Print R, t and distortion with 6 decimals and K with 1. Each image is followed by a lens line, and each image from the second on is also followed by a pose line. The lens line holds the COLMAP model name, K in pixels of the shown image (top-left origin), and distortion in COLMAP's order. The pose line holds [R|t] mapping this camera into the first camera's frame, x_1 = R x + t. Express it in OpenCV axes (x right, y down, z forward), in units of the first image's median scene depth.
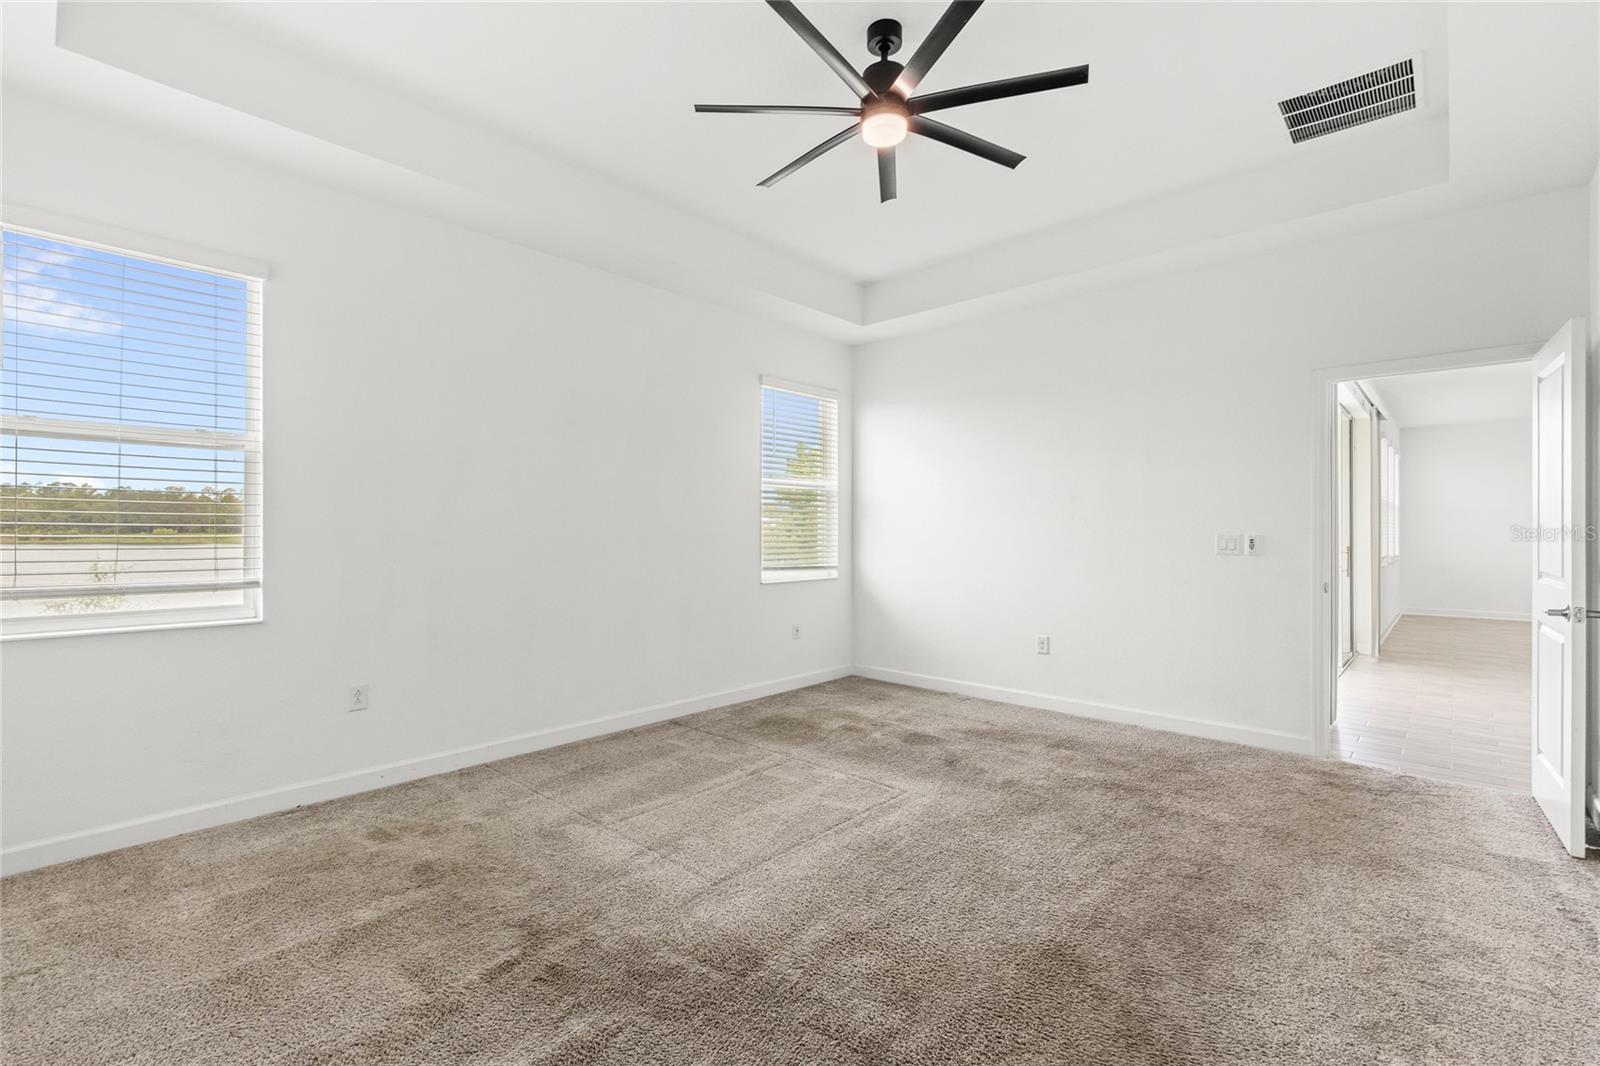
lens RADIAL K [[695.2, 0, 789.3], [0, 695.2, 530.1], [0, 0, 1]] dist [0.005419, 0.000652]
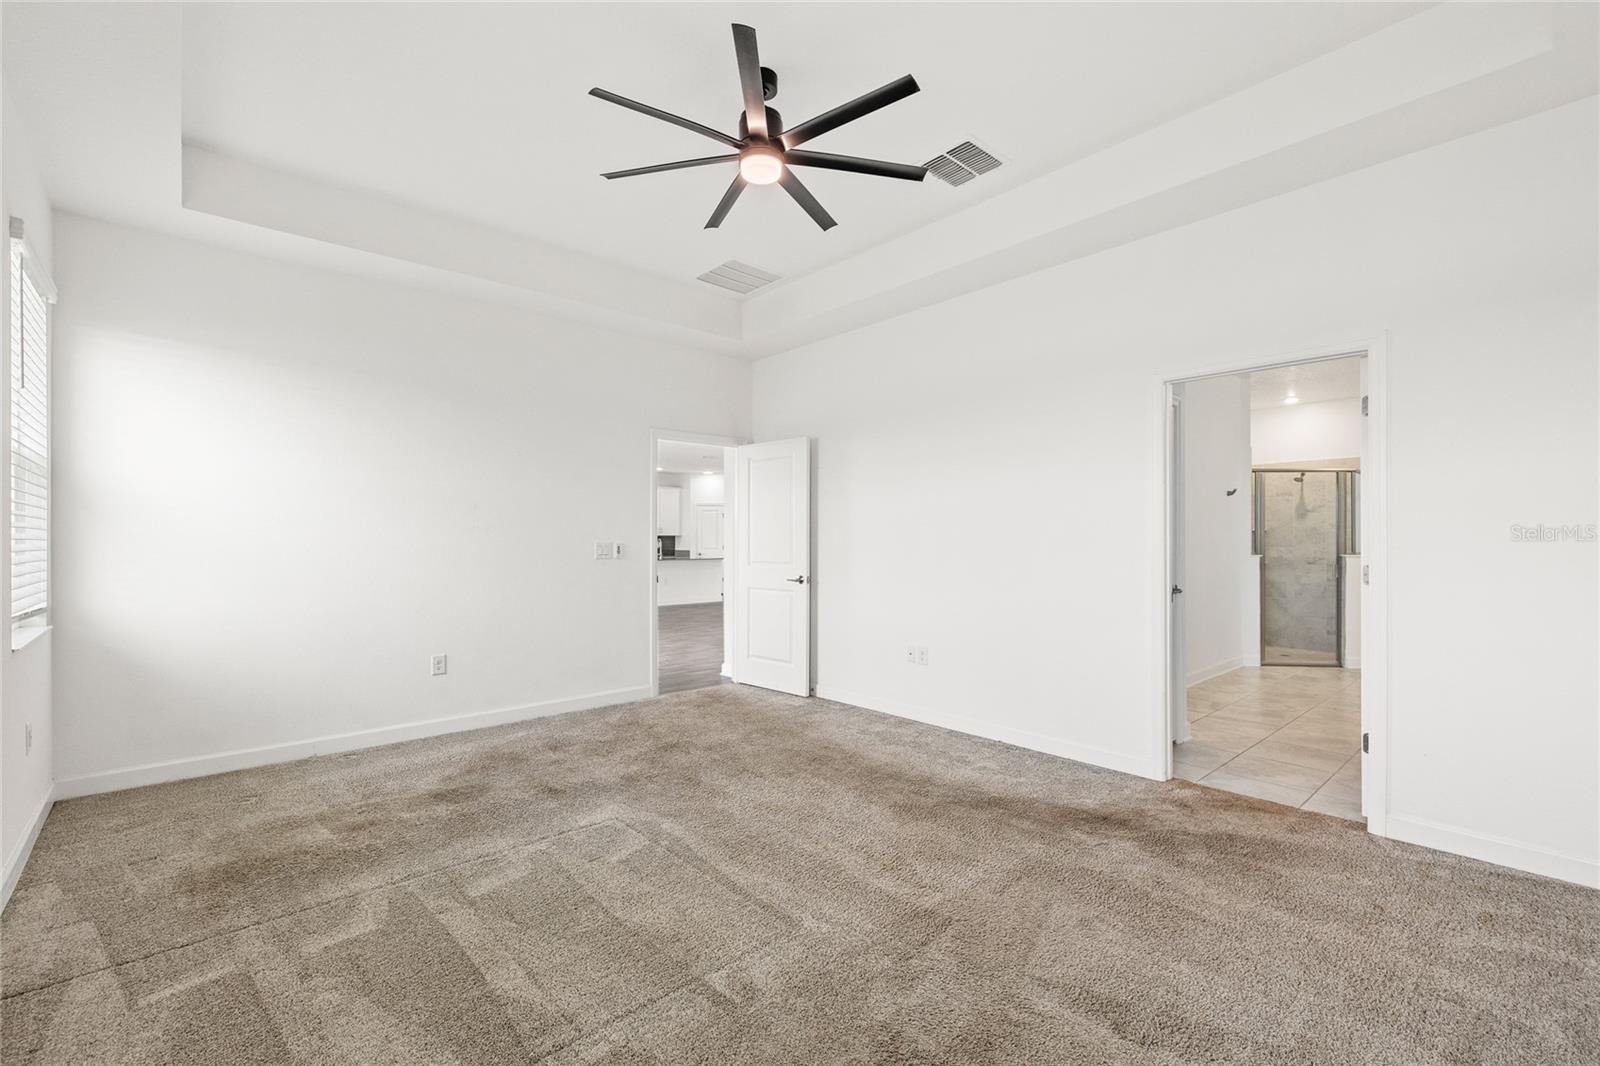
lens RADIAL K [[682.0, 0, 800.8], [0, 682.0, 541.5], [0, 0, 1]] dist [0.002996, -0.000780]
pose [[0.093874, 0.002722, 0.995580, -0.575894], [-0.000682, 0.999996, -0.002669, 0.006942], [-0.995584, -0.000428, 0.093876, 0.536510]]
